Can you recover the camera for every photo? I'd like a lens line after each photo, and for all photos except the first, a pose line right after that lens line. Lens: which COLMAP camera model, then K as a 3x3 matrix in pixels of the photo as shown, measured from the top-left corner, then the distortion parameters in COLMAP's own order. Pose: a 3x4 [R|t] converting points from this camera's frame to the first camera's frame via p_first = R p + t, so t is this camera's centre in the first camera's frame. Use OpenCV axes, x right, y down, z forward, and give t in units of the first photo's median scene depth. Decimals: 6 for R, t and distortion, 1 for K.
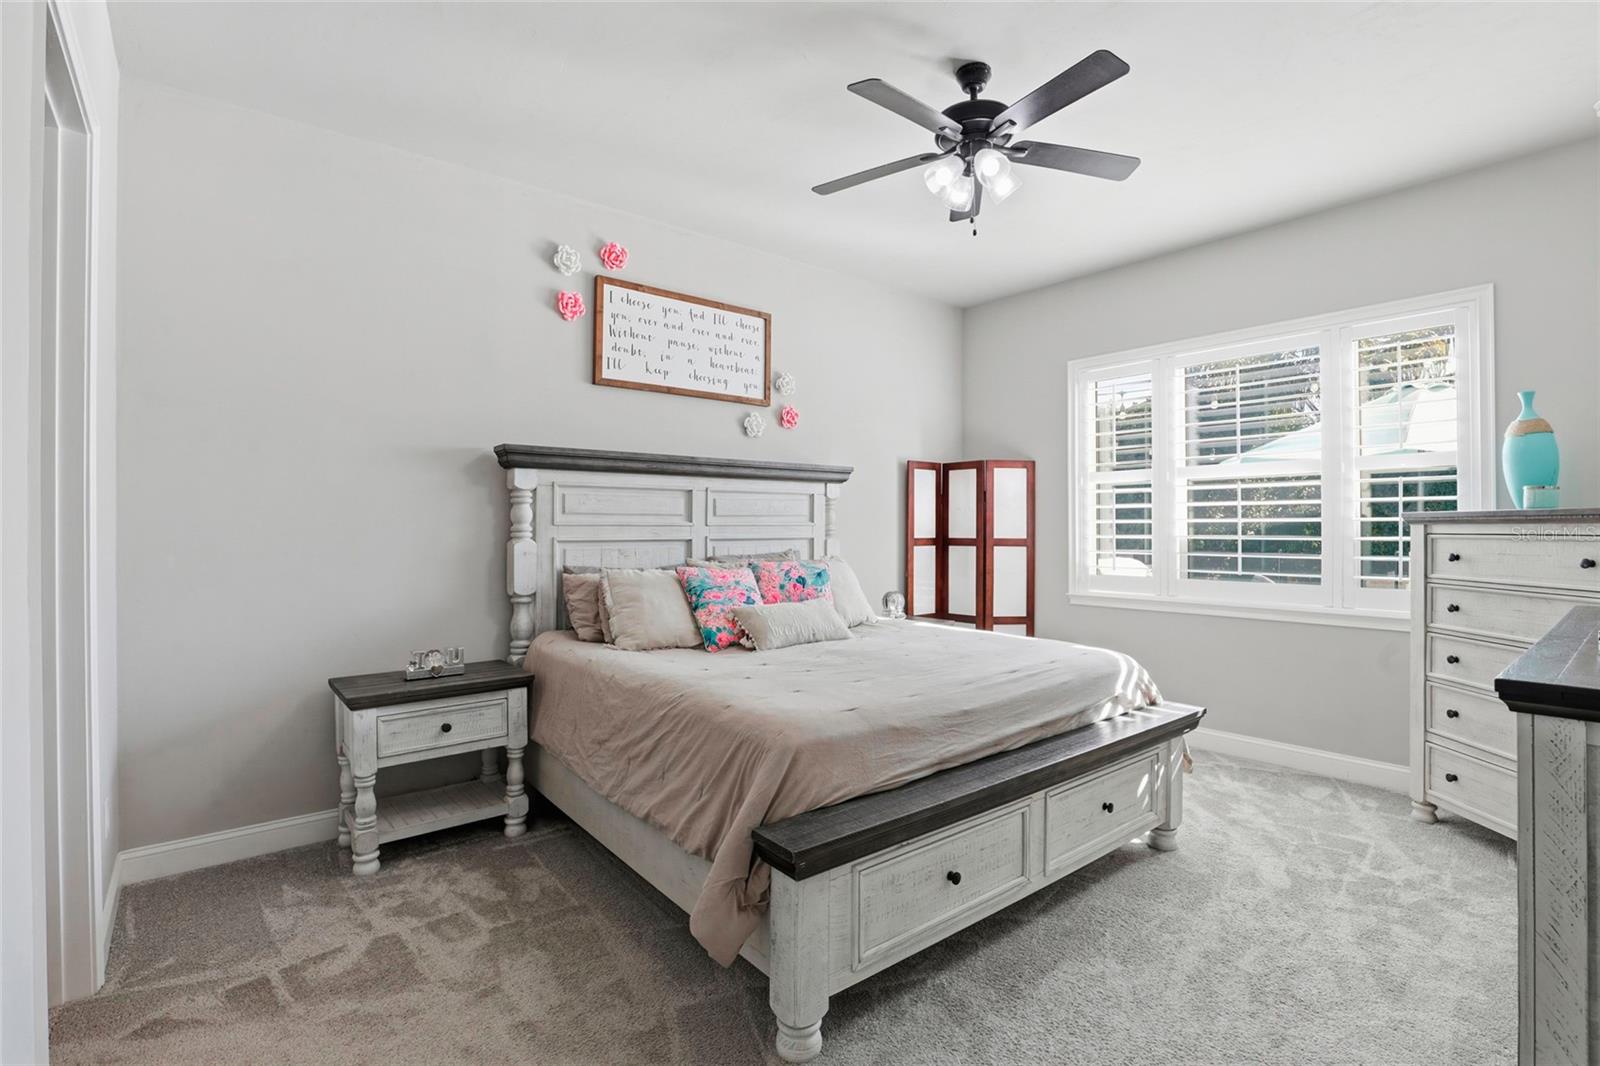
lens RADIAL K [[739.8, 0, 800.3], [0, 739.8, 530.3], [0, 0, 1]] dist [-0.035640, 0.006498]
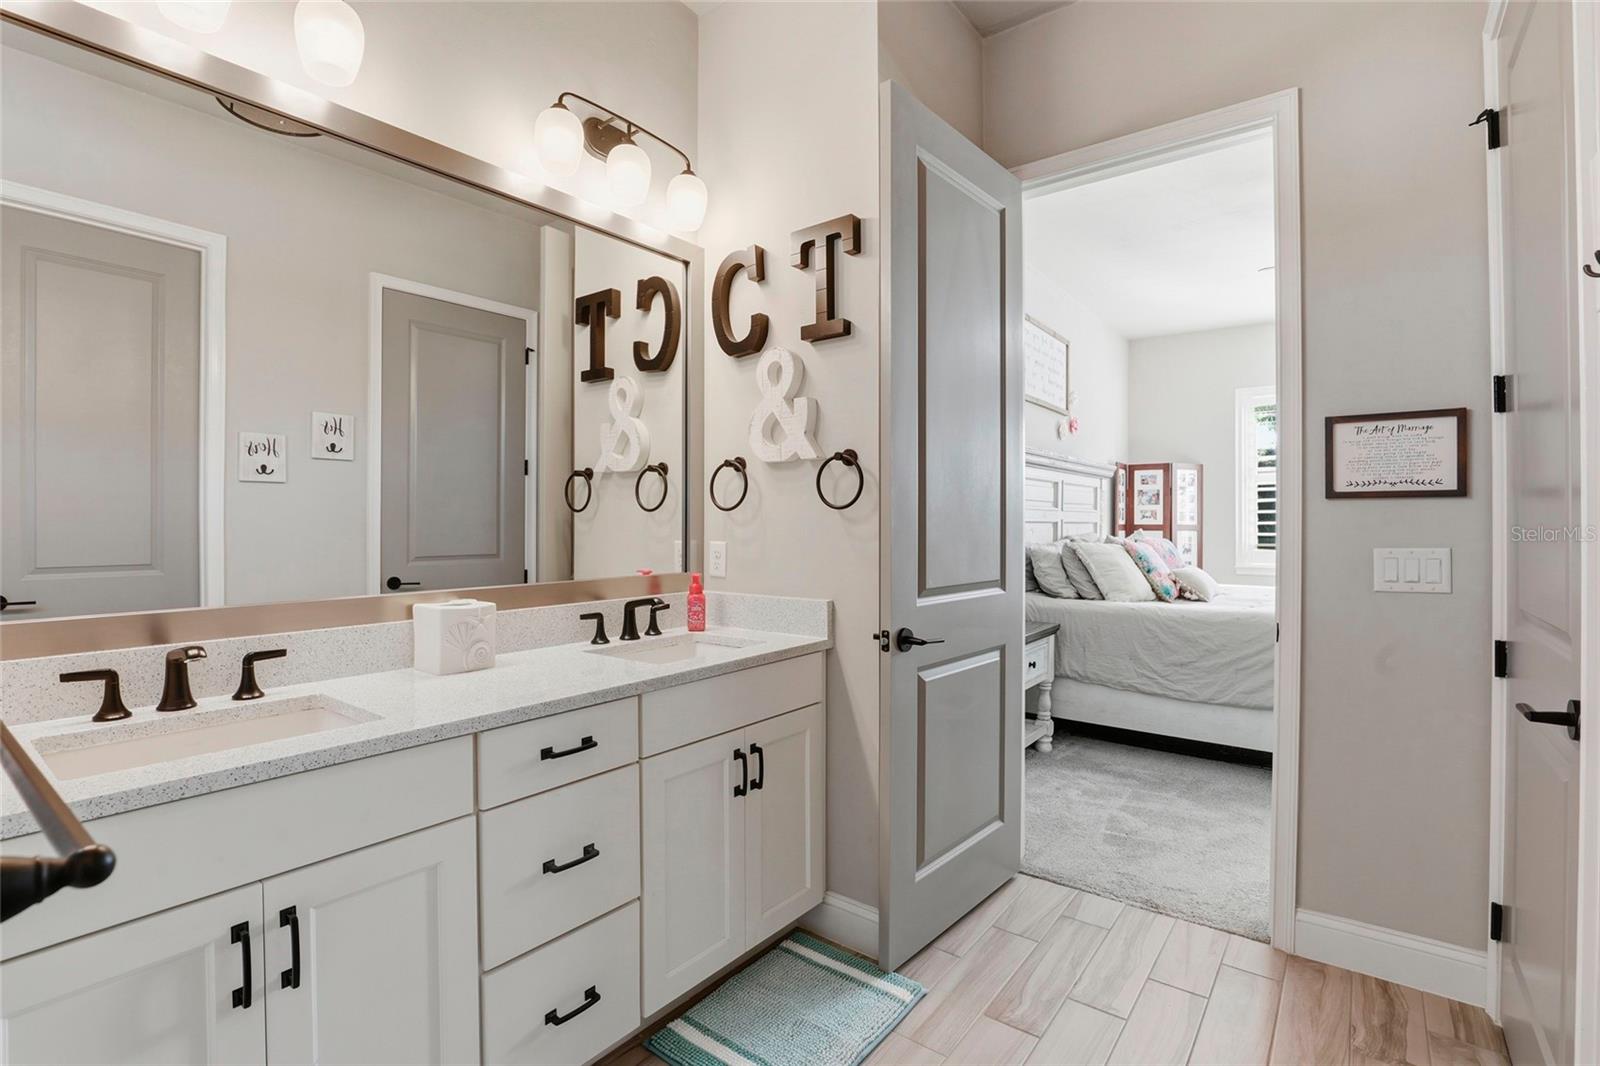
lens RADIAL K [[739.8, 0, 811.5], [0, 739.8, 527.7], [0, 0, 1]] dist [-0.035640, 0.006498]
pose [[0.972979, 0.002476, 0.230879, -1.051407], [-0.002592, 0.999997, 0.000201, 0.029051], [-0.230878, -0.000794, 0.972982, -0.140438]]
